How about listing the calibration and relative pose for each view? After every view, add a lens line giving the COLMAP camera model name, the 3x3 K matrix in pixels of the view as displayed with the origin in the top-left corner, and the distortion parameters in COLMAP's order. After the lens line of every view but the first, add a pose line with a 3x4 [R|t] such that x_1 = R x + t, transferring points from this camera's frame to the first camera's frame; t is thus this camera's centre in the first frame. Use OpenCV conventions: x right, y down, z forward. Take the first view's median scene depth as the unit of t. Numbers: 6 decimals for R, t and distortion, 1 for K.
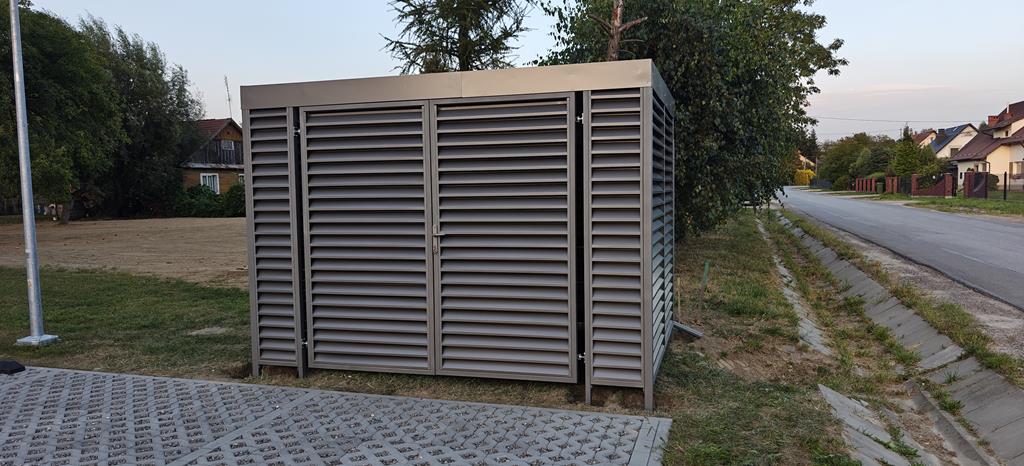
lens RADIAL K [[703.6, 0, 511.3], [0, 703.6, 235.2], [0, 0, 1]] dist [0.041217, -0.042238]
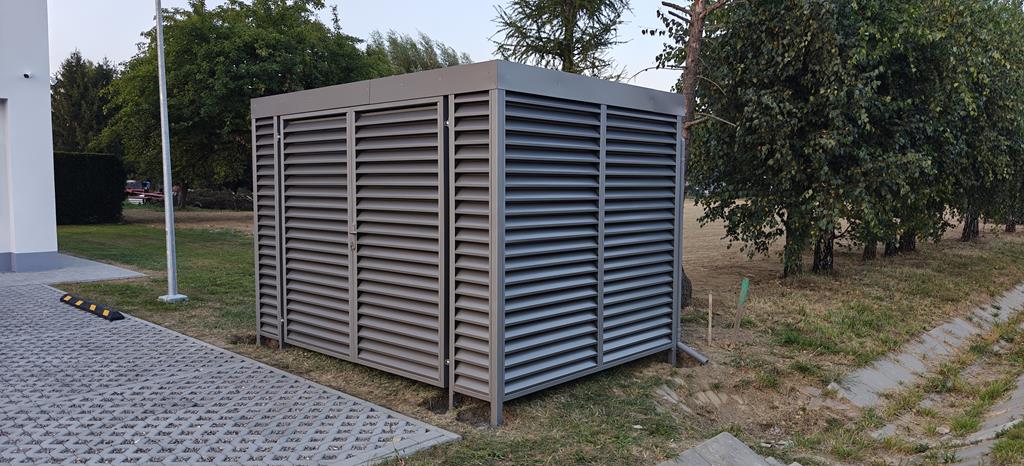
lens RADIAL K [[703.6, 0, 511.3], [0, 703.6, 236.4], [0, 0, 1]] dist [0.041217, -0.042238]
pose [[0.895832, 0.051469, -0.441402, 0.459748], [-0.046823, 0.998673, 0.021421, -0.022731], [0.441919, 0.001479, 0.897054, 0.110696]]
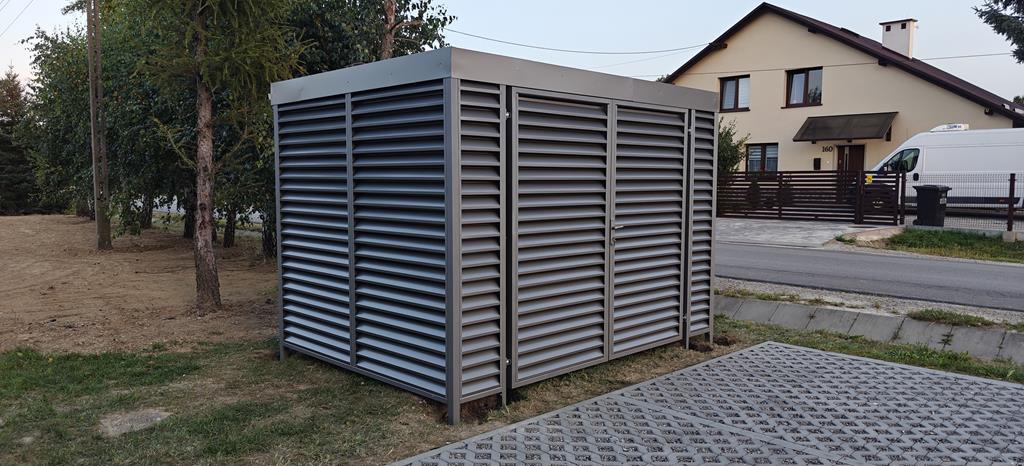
lens RADIAL K [[703.6, 0, 512.4], [0, 703.6, 231.9], [0, 0, 1]] dist [0.041217, -0.042238]
pose [[-0.490793, 0.076106, -0.867946, 0.786621], [-0.056437, 0.991309, 0.118836, -0.112529], [0.869447, 0.107308, -0.482232, 1.427951]]
